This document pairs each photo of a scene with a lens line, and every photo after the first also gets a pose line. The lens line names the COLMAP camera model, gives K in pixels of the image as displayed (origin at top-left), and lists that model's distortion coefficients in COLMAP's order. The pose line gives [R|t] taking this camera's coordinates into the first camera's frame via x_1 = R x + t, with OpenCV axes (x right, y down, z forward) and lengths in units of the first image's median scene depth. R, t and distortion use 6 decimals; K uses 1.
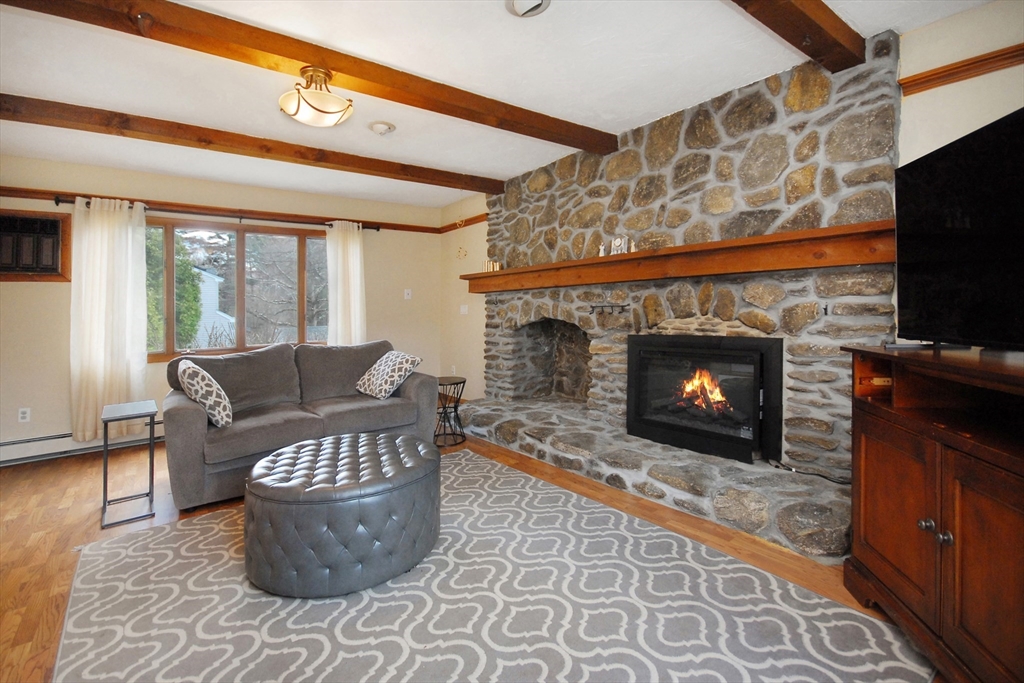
lens RADIAL K [[471.9, 0, 514.1], [0, 471.9, 301.9], [0, 0, 1]] dist [-0.039459, -0.000185]
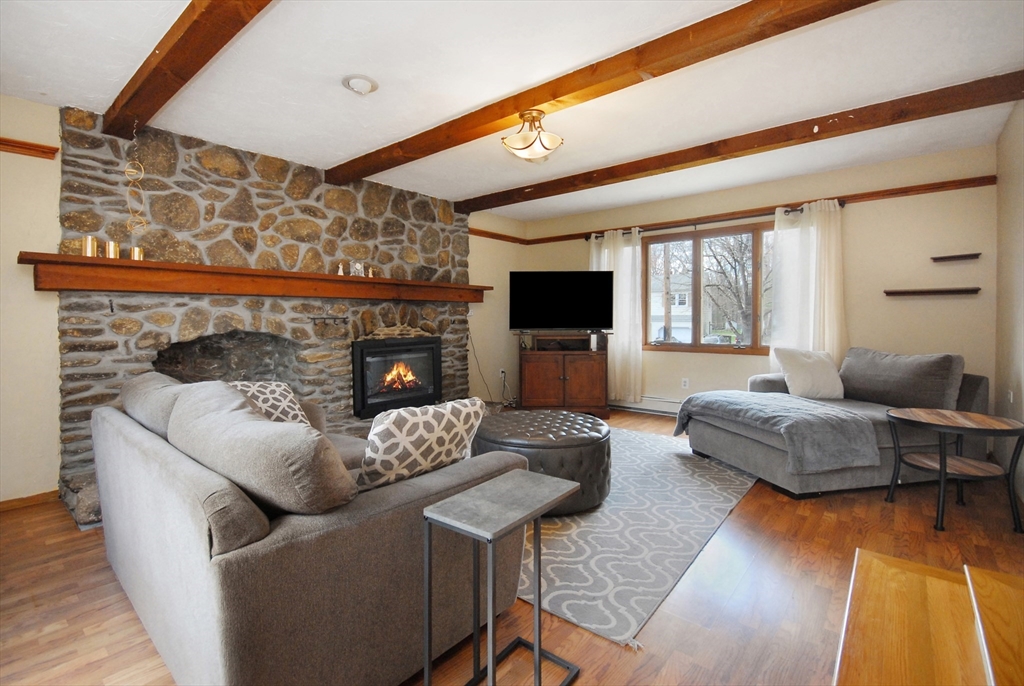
lens RADIAL K [[464.0, 0, 513.1], [0, 464.0, 328.0], [0, 0, 1]] dist [0.002082, -0.011938]
pose [[-0.233577, 0.005538, 0.972323, -1.033778], [-0.000030, 0.999984, -0.005703, 0.041400], [-0.972338, -0.001362, -0.233573, 0.867481]]
